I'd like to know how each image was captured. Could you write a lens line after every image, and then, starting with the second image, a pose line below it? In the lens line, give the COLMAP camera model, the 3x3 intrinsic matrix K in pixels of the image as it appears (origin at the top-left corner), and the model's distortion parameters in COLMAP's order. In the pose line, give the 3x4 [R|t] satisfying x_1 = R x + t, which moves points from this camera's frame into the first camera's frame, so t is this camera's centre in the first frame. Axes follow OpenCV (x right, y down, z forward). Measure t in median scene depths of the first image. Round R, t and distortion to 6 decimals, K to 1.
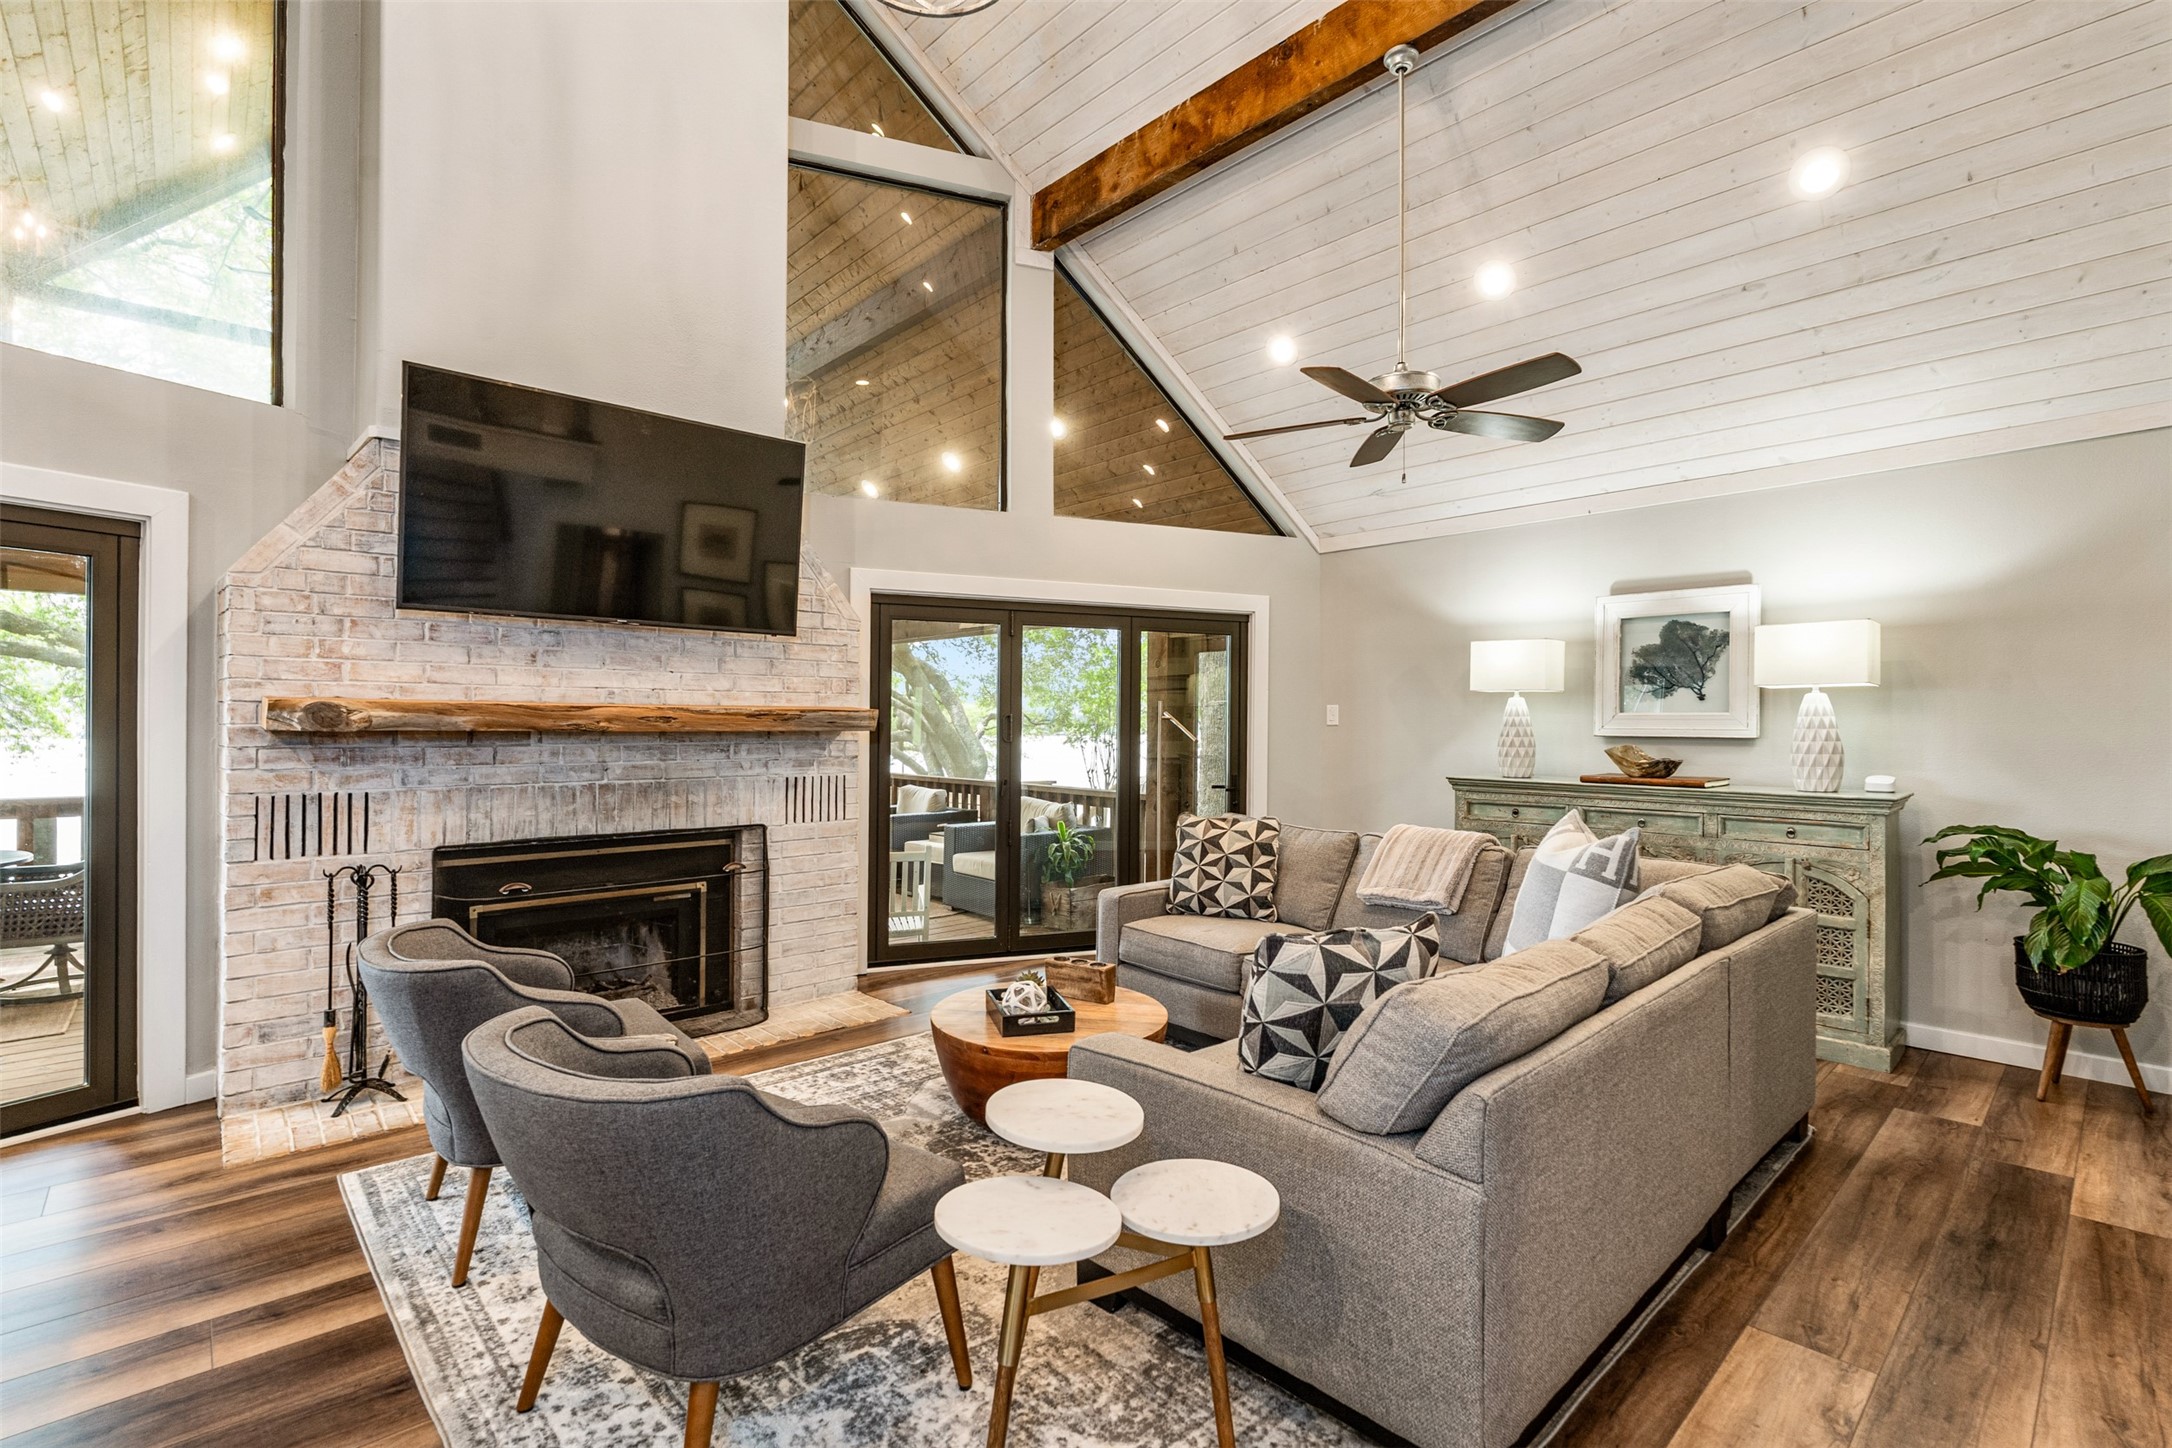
lens RADIAL K [[988.5, 0, 1079.1], [0, 988.5, 718.9], [0, 0, 1]] dist [-0.004718, 0.000156]
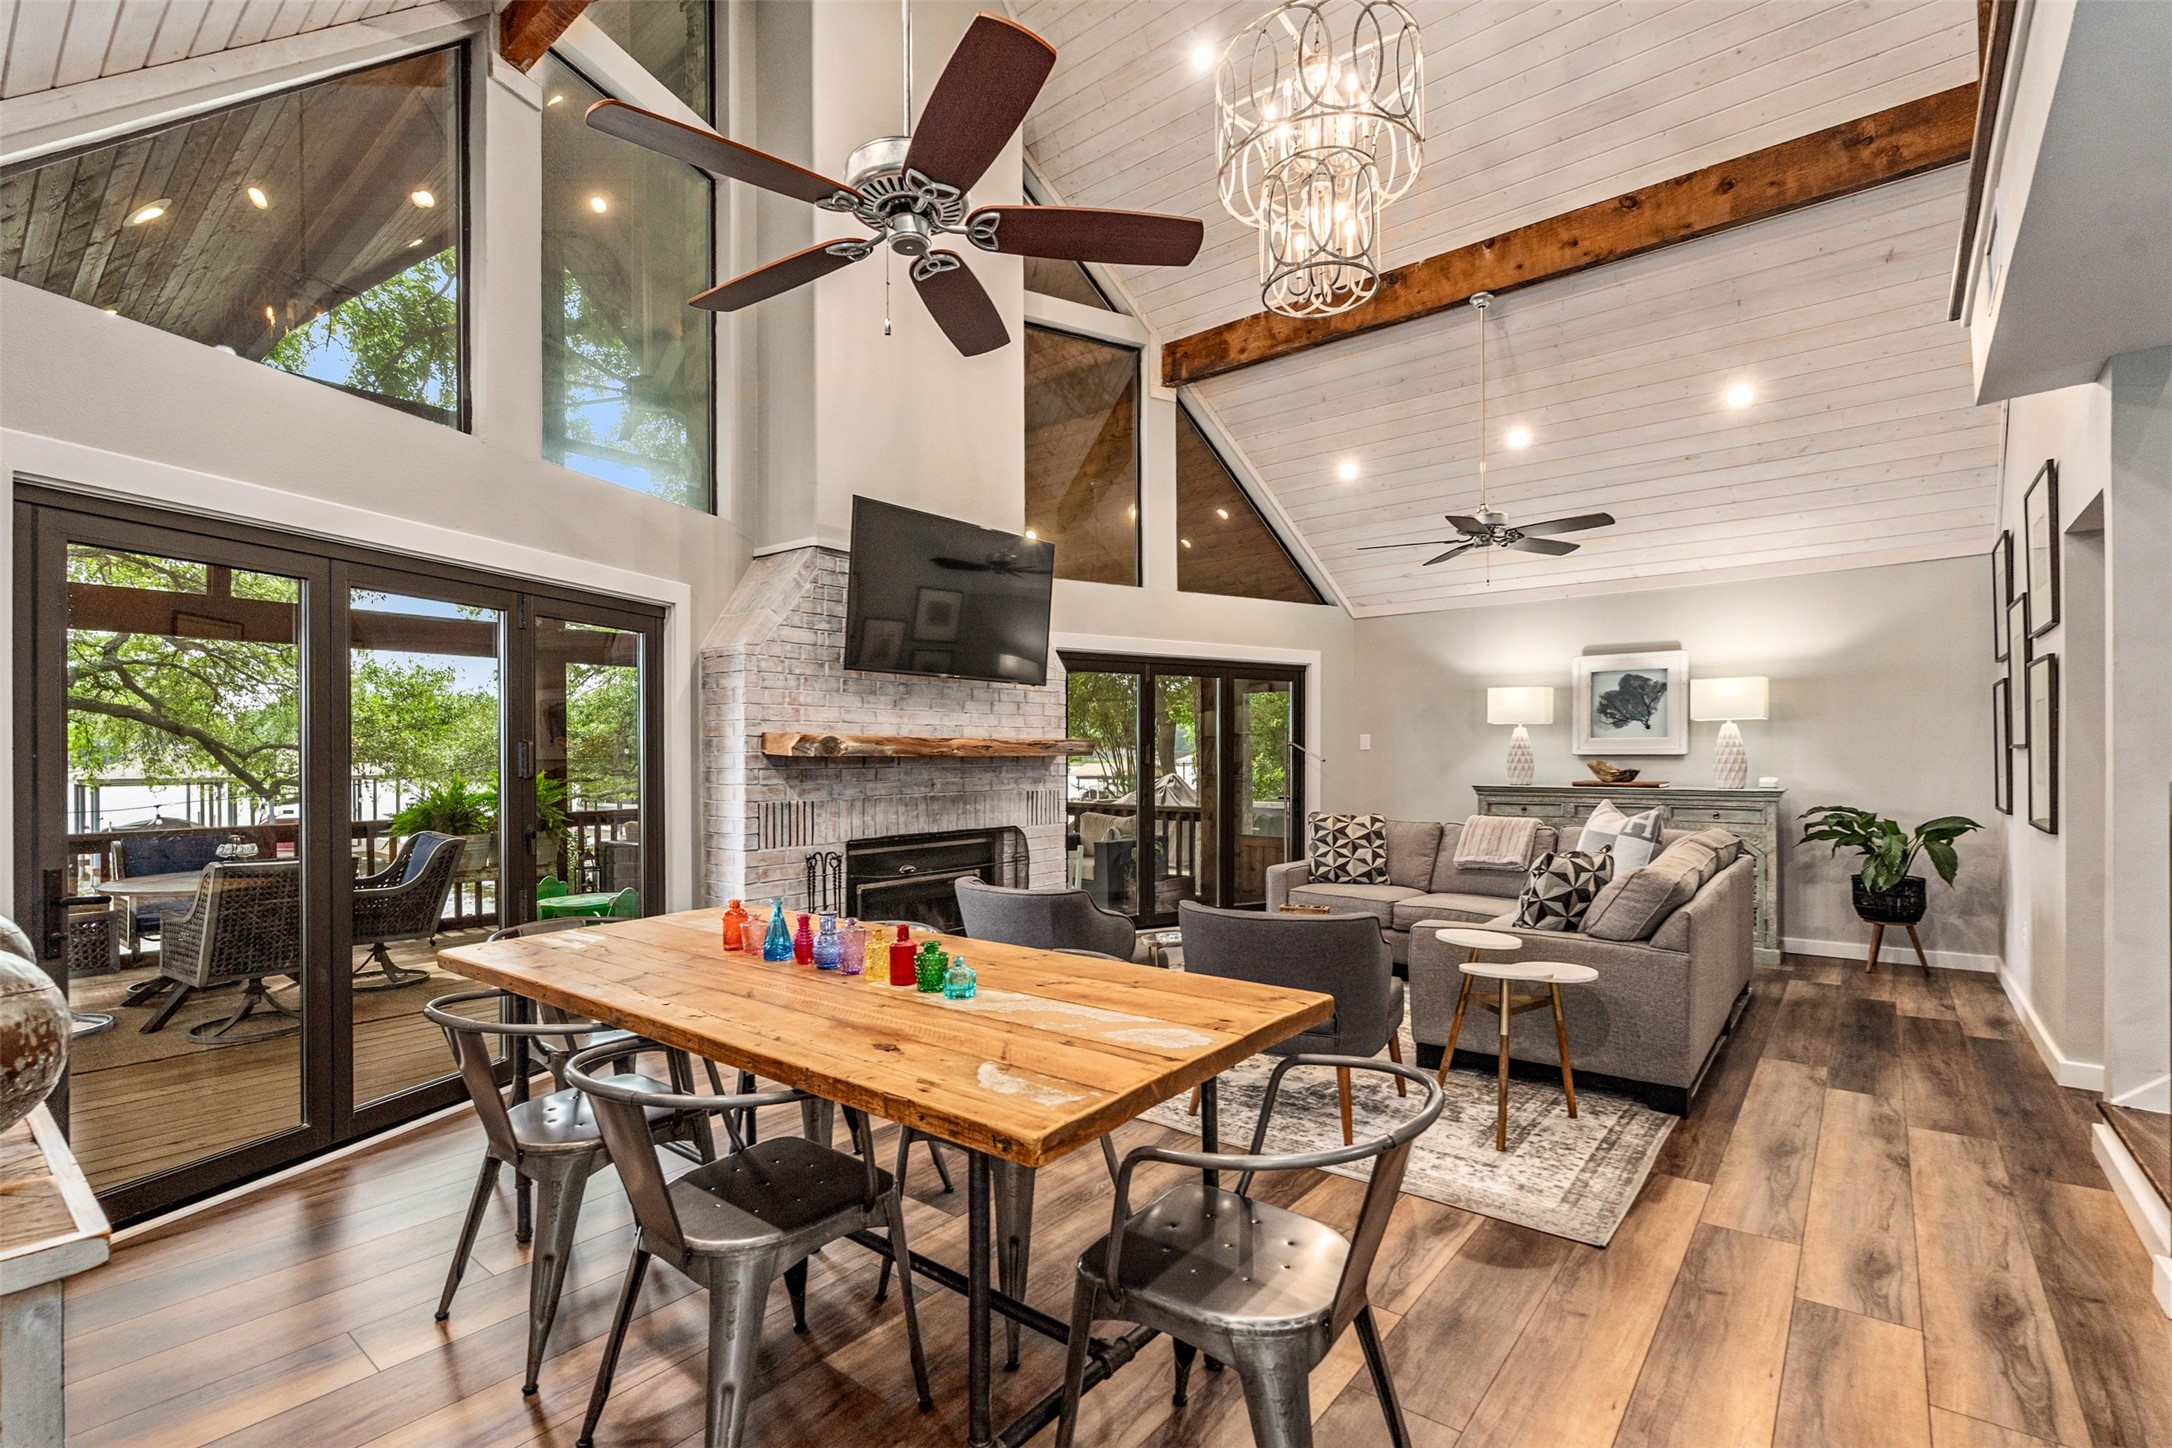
lens RADIAL K [[987.7, 0, 1068.8], [0, 987.7, 754.9], [0, 0, 1]] dist [-0.002615, -0.001042]
pose [[0.990201, -0.009779, 0.139305, -0.453220], [0.009239, 0.999947, 0.004521, 0.005115], [-0.139342, -0.003189, 0.990239, -0.350129]]
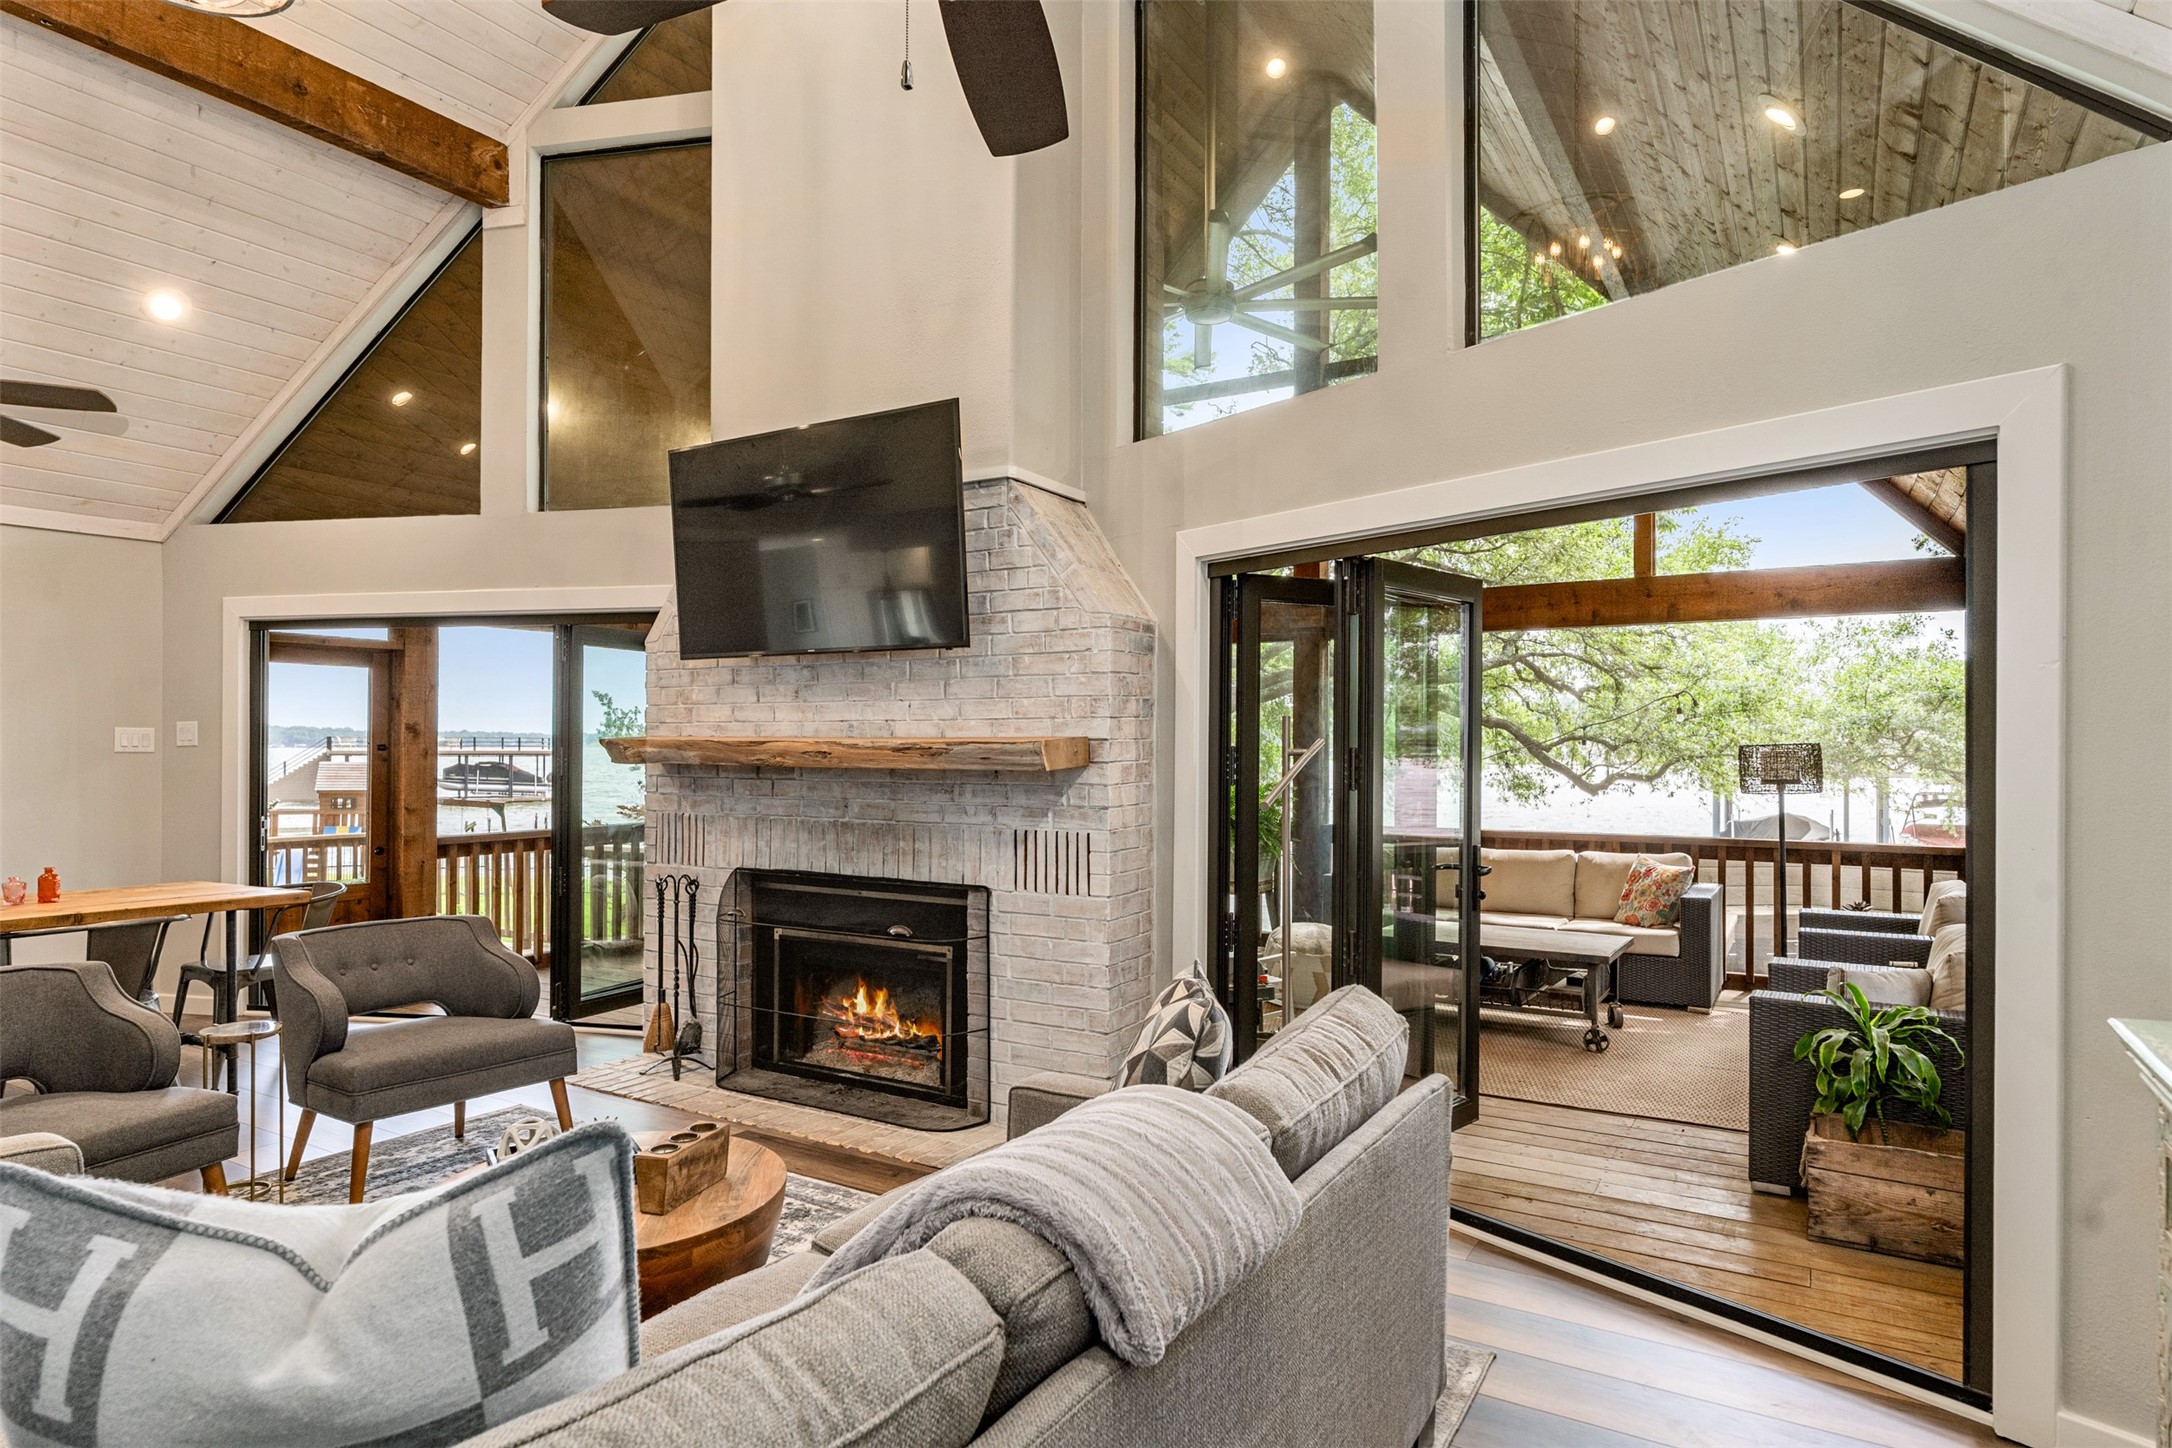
lens RADIAL K [[1255.4, 0, 1086.0], [0, 1255.4, 724.0], [0, 0, 1]] dist [0.000880, 0.001041]
pose [[0.268833, -0.018489, -0.963009, 0.700338], [0.004094, 0.999829, -0.018053, -0.005215], [0.963178, 0.000910, 0.268862, 0.841155]]
